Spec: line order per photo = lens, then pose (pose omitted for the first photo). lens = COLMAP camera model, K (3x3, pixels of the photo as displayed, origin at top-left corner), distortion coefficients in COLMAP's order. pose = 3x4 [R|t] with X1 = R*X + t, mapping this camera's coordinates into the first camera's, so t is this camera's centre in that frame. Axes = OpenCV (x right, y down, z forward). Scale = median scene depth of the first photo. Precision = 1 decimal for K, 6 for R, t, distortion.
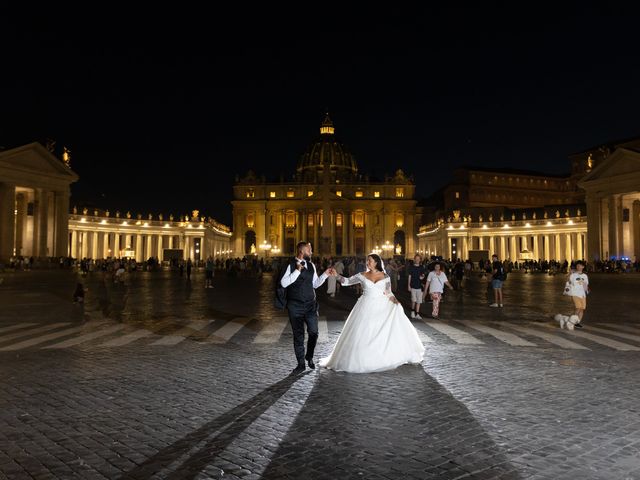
lens RADIAL K [[549.0, 0, 320.0], [0, 549.0, 240.0], [0, 0, 1]] dist [0.000745, -0.000284]
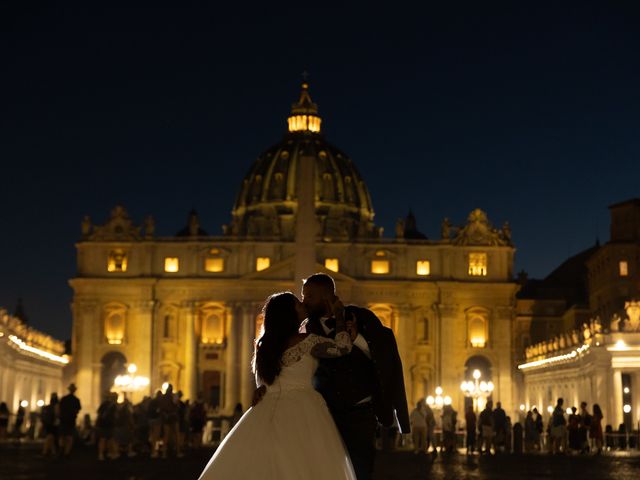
lens RADIAL K [[1180.1, 0, 307.4], [0, 1180.1, 240.6], [0, 0, 1]] dist [0.027338, -0.053030]
pose [[0.999712, 0.014613, 0.019012, -0.000986], [-0.012168, 0.992348, -0.122871, 0.007064], [-0.020662, 0.122604, 0.992241, 0.114156]]
